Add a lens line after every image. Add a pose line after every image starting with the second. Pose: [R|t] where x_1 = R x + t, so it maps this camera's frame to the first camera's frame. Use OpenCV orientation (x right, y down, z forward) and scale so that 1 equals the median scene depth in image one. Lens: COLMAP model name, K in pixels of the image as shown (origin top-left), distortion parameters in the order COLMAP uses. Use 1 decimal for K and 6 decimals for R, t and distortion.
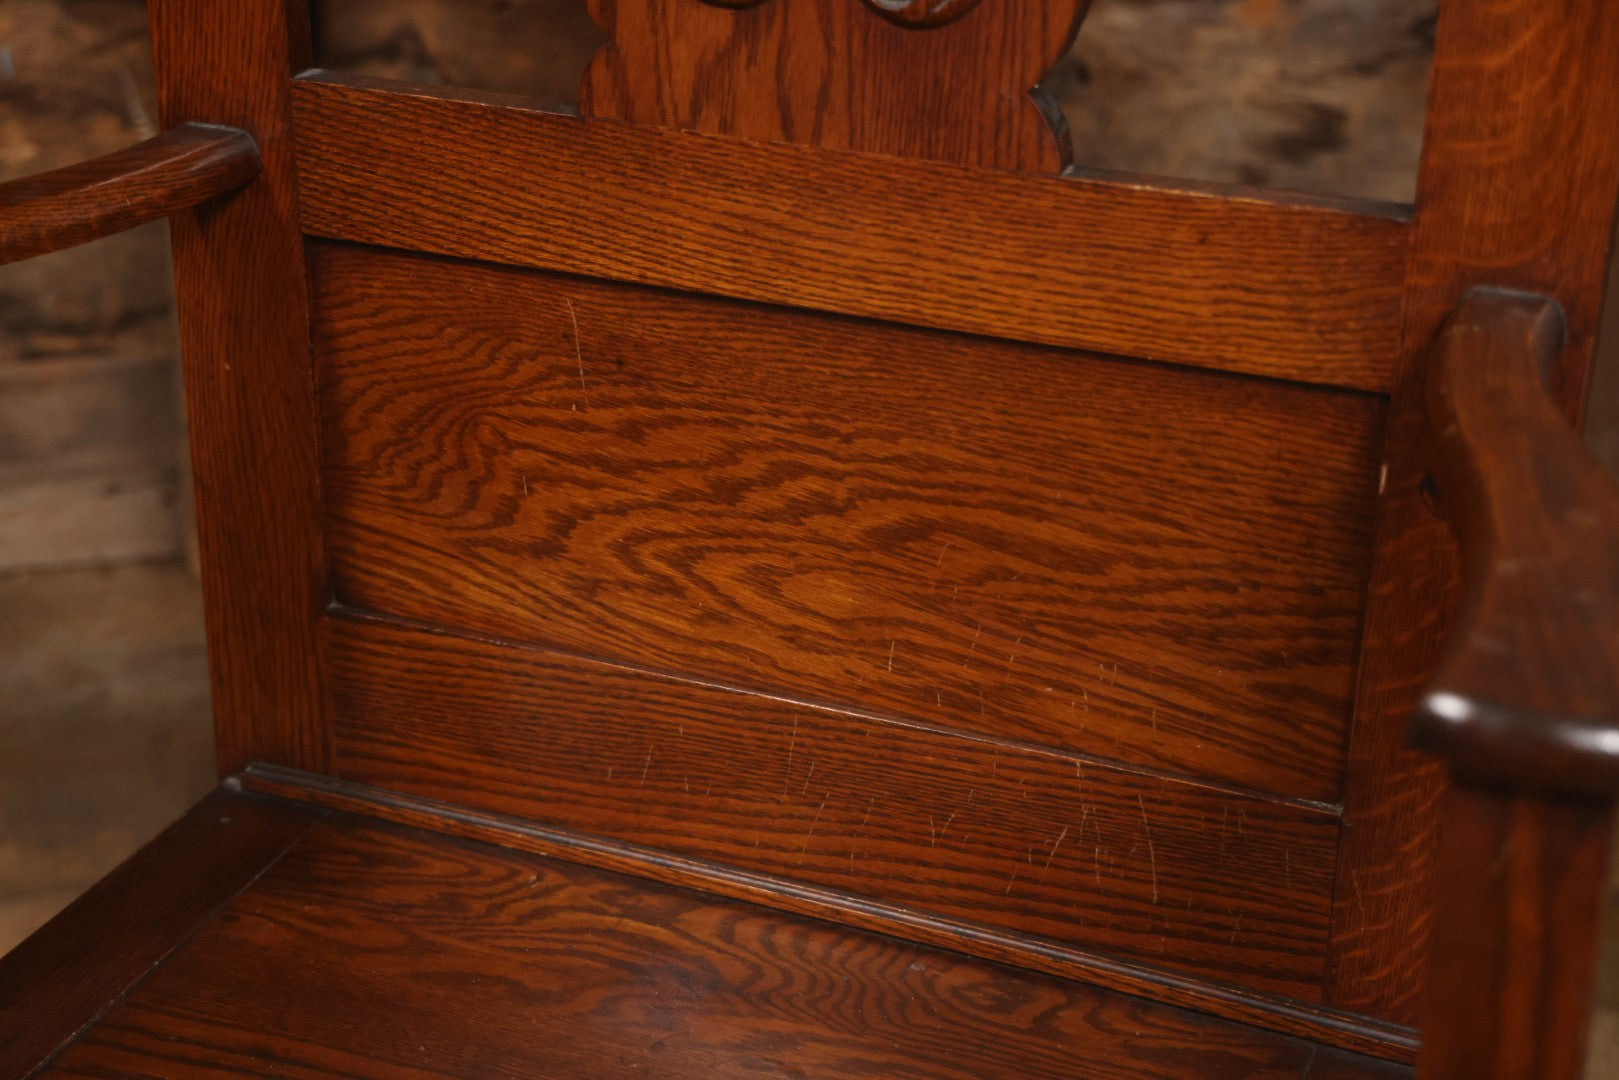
lens RADIAL K [[2680.4, 0, 822.2], [0, 2680.4, 543.7], [0, 0, 1]] dist [0.187253, 0.000000]
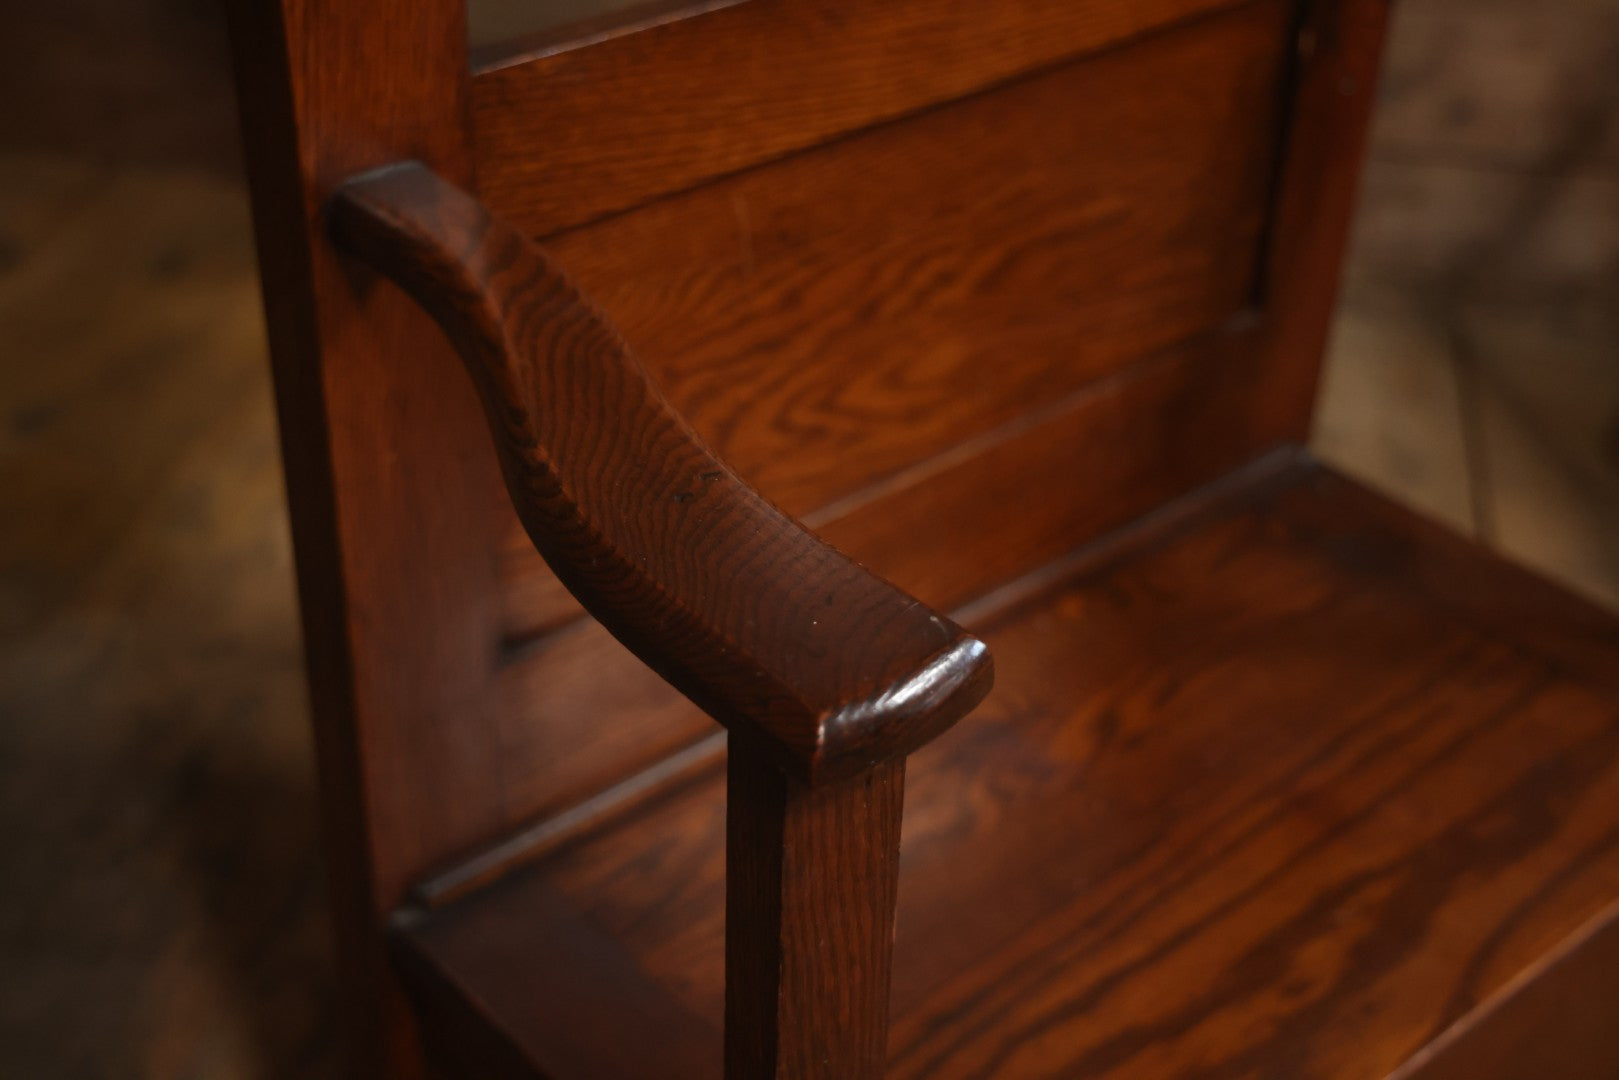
lens RADIAL K [[2233.7, 0, 814.0], [0, 2233.7, 551.8], [0, 0, 1]] dist [0.131582, 0.000000]
pose [[0.456836, -0.501508, 0.734704, -0.716634], [0.342751, 0.861393, 0.374864, -0.267425], [-0.820867, 0.080569, 0.565408, 0.558025]]
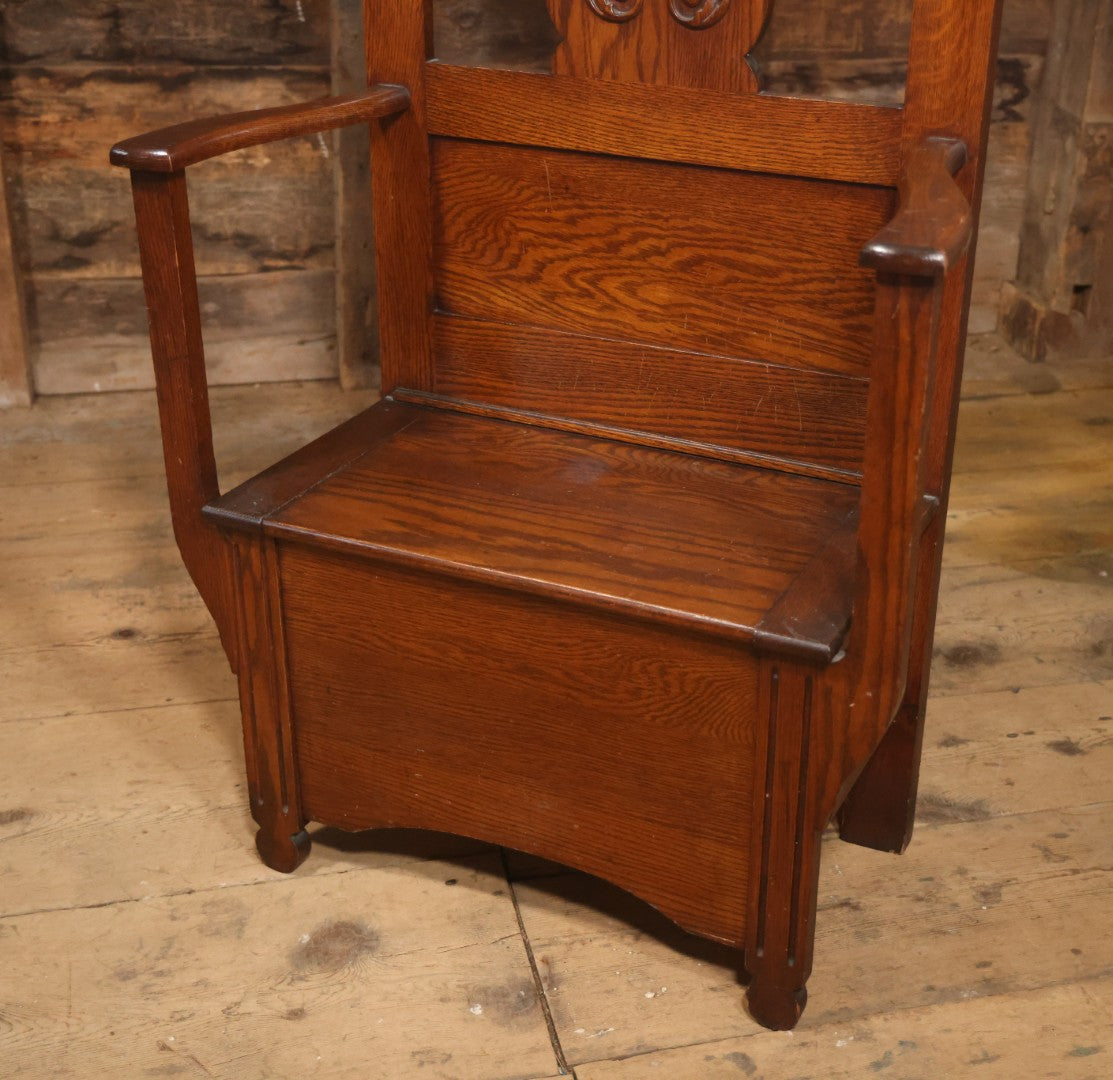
lens RADIAL K [[1730.5, 0, 618.9], [0, 1730.5, 534.7], [0, 0, 1]] dist [0.051199, 0.000000]
pose [[0.998903, 0.014601, -0.044488, 0.037452], [-0.013913, 0.999780, 0.015725, 0.201205], [0.044708, -0.015089, 0.998886, -0.458144]]
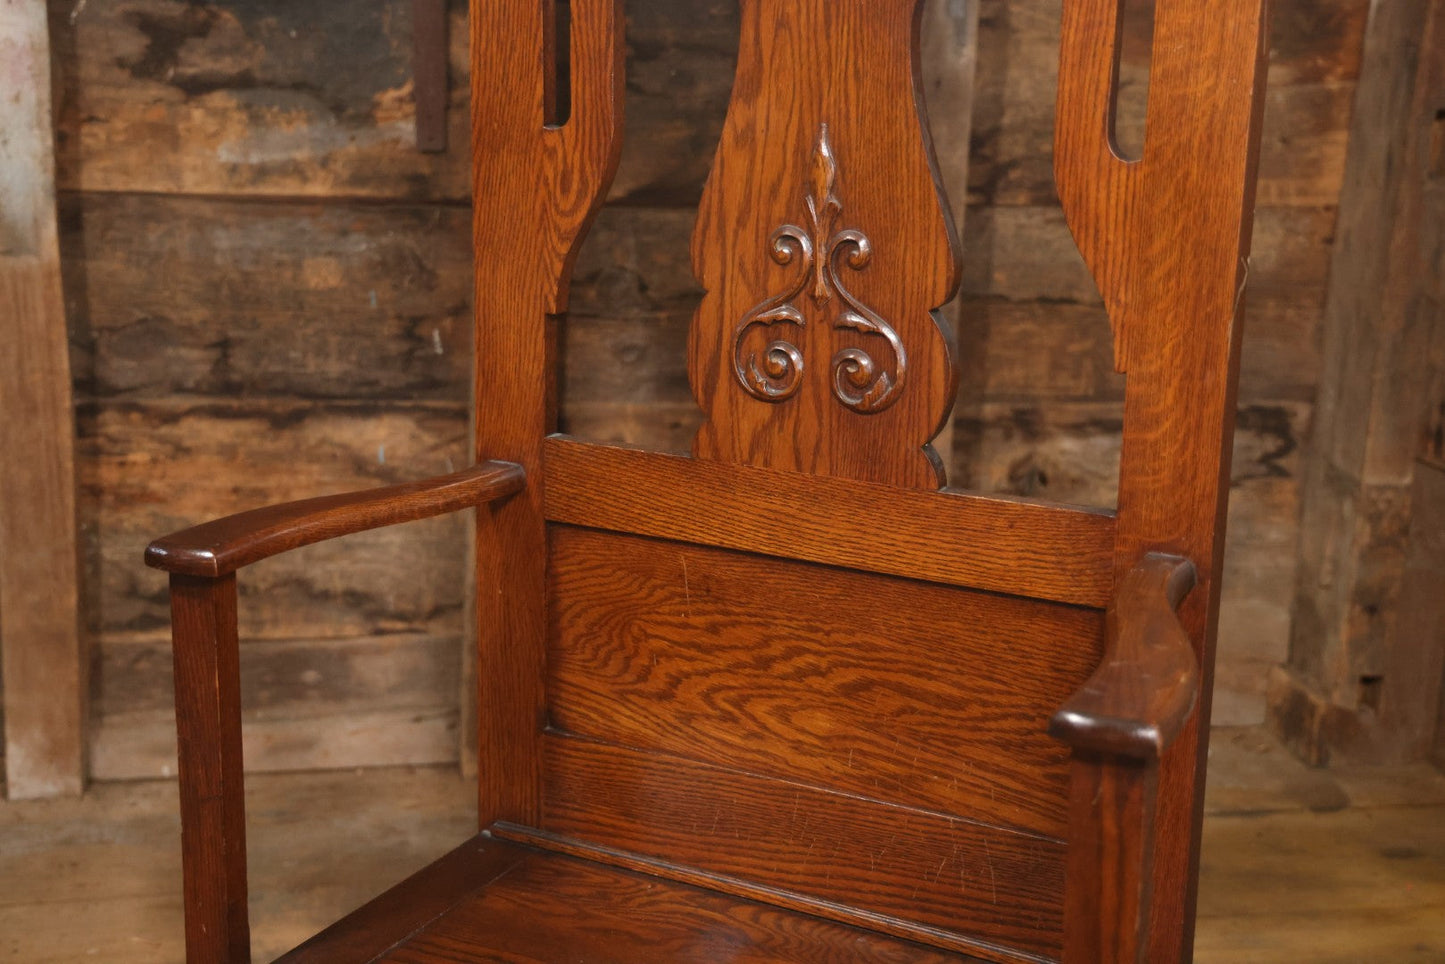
lens RADIAL K [[2020.7, 0, 735.9], [0, 2020.7, 479.2], [0, 0, 1]] dist [0.140433, 0.000000]
pose [[0.994870, 0.026700, -0.097573, 0.078154], [-0.044408, 0.981902, -0.184110, 0.113830], [0.090891, 0.187499, 0.978051, -0.376666]]
